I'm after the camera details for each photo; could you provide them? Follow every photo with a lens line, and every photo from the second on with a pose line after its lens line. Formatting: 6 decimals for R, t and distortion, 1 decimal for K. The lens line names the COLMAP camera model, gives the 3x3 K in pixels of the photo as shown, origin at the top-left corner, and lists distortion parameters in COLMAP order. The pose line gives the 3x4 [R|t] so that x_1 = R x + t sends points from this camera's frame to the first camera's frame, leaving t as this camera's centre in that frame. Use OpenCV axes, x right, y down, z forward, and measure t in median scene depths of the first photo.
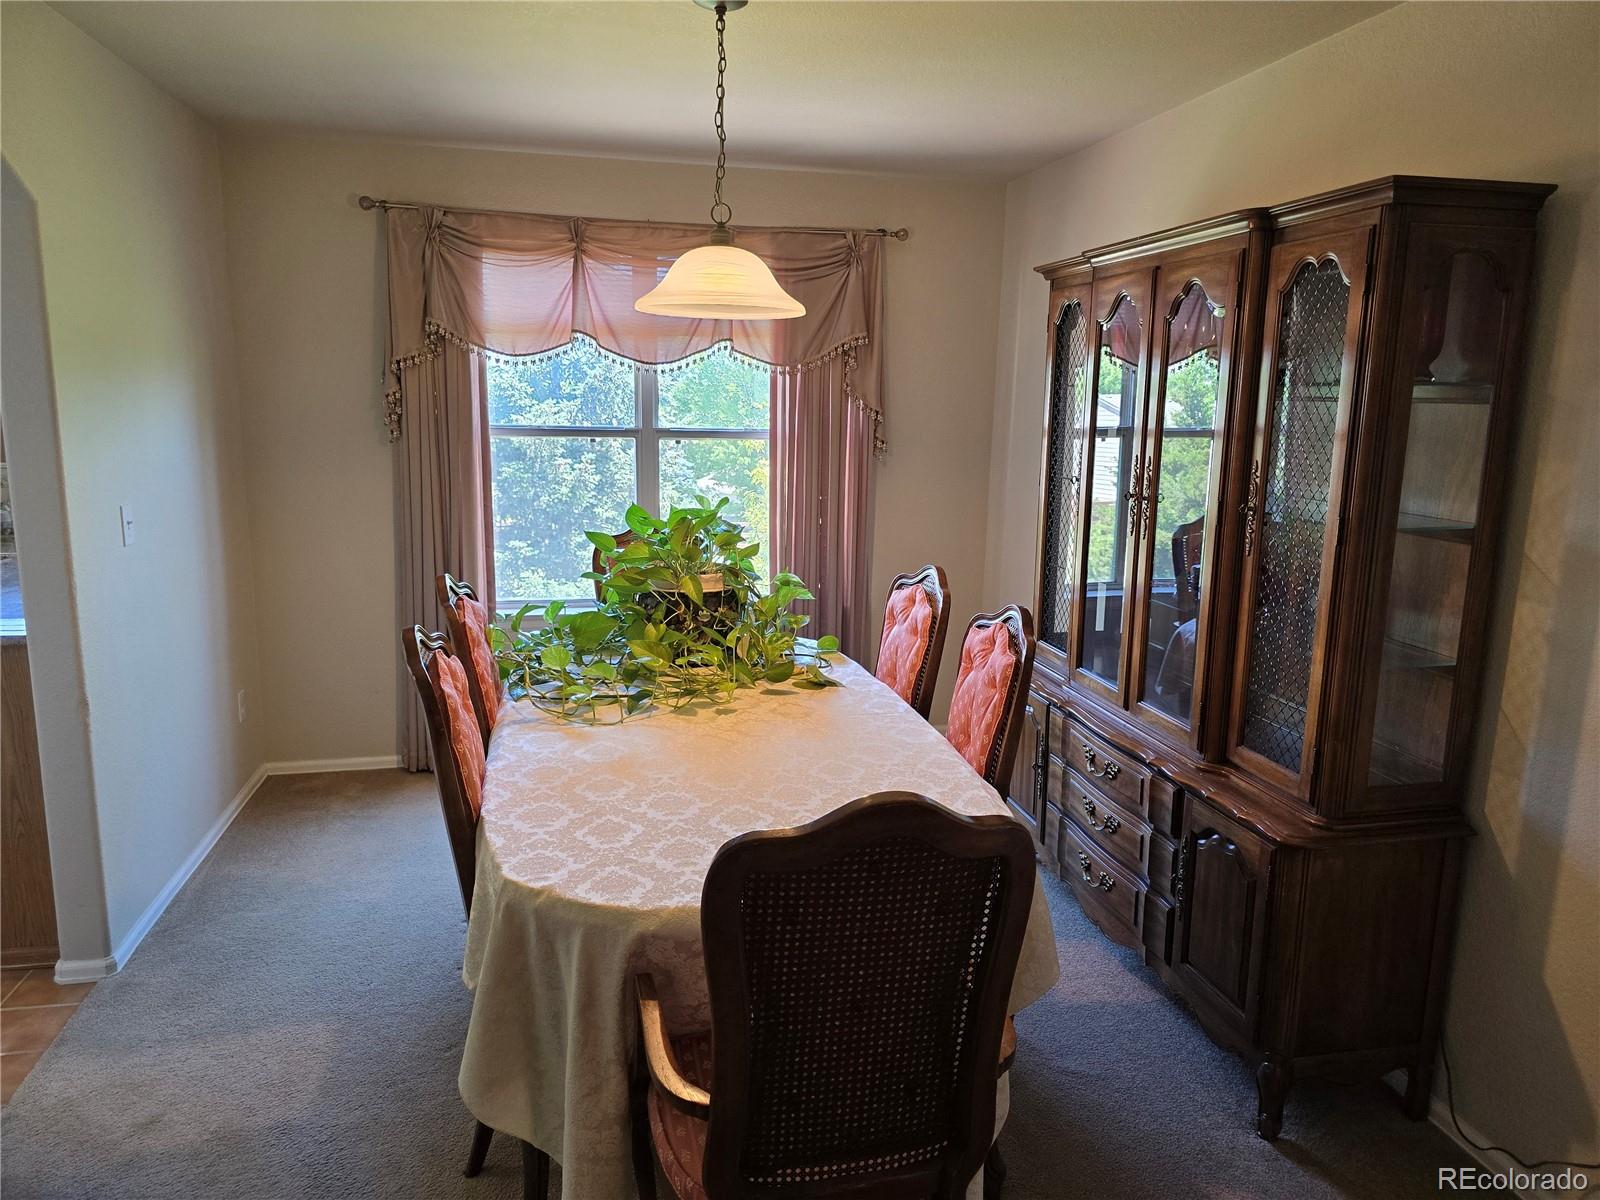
lens RADIAL K [[1098.7, 0, 800.0], [0, 1098.7, 600.0], [0, 0, 1]] dist [0.001187, -0.000544]
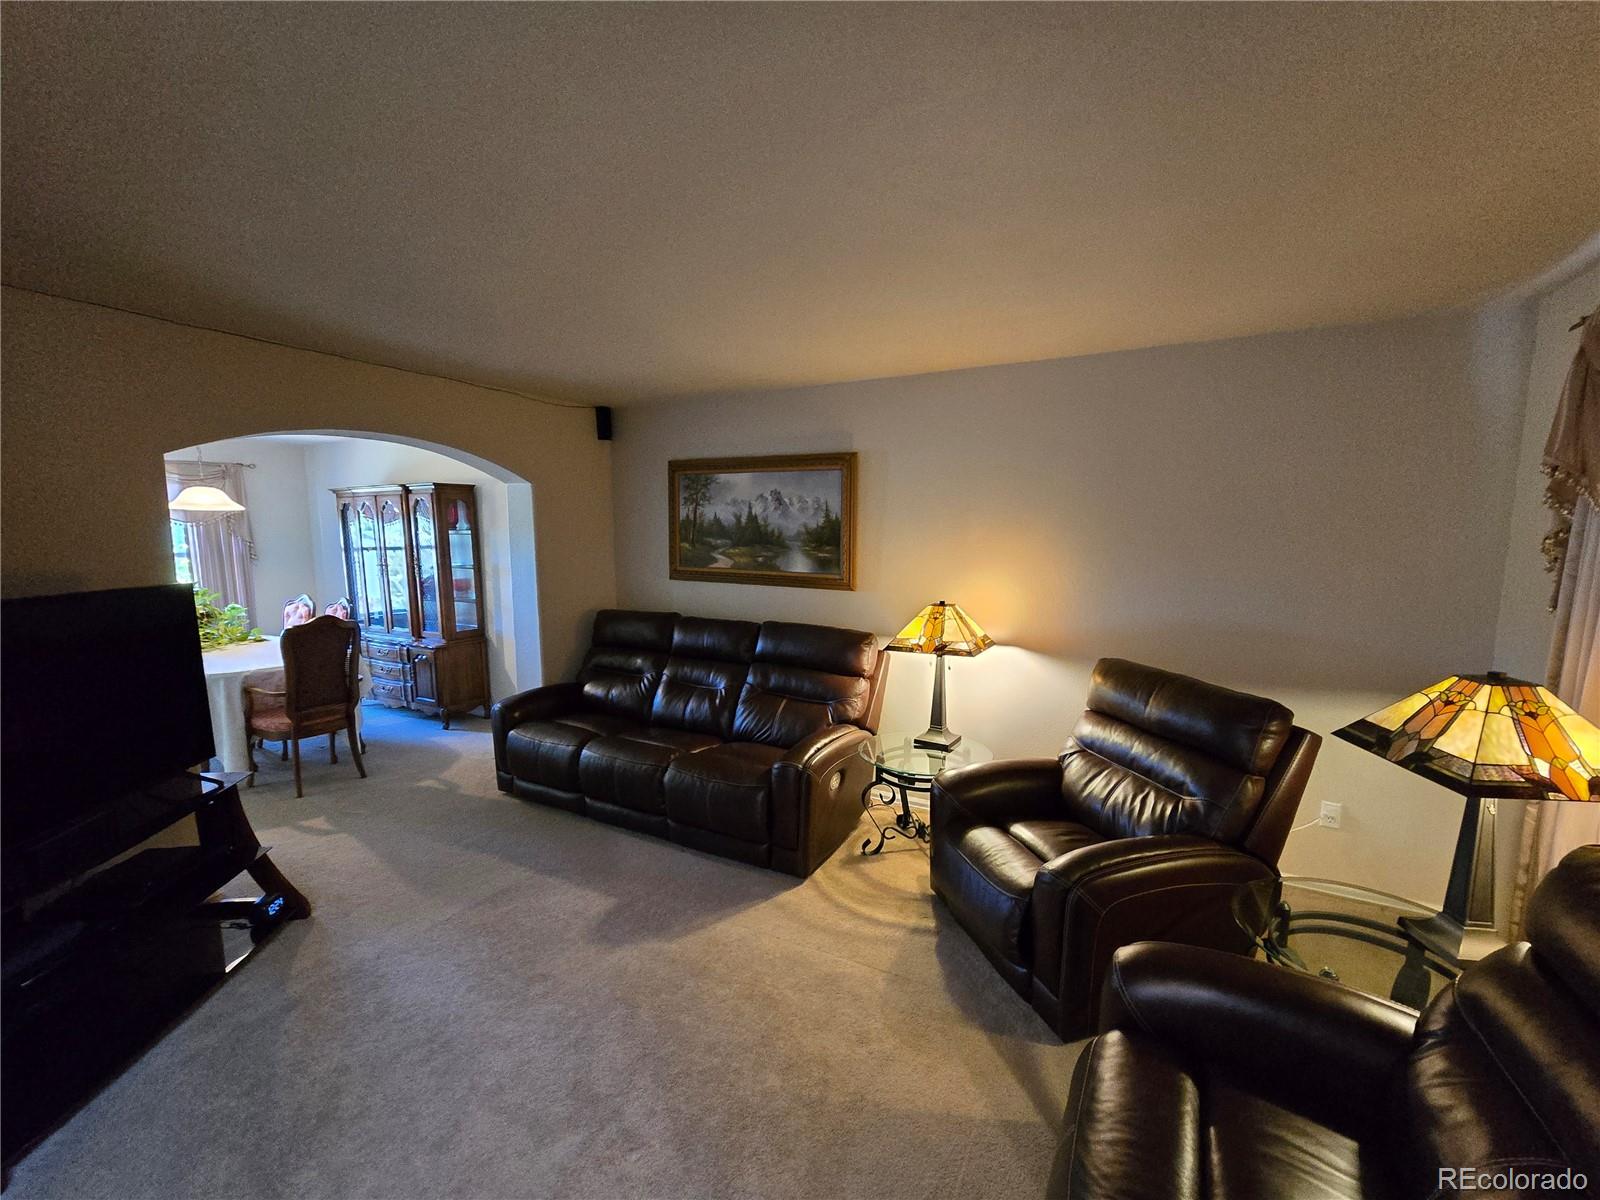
lens RADIAL K [[647.1, 0, 797.7], [0, 647.1, 628.1], [0, 0, 1]] dist [0.000378, 0.000112]
pose [[0.665100, -0.121117, 0.736867, -0.323086], [0.147750, 0.988596, 0.029133, 0.230304], [-0.731992, 0.089496, 0.675410, -1.248074]]
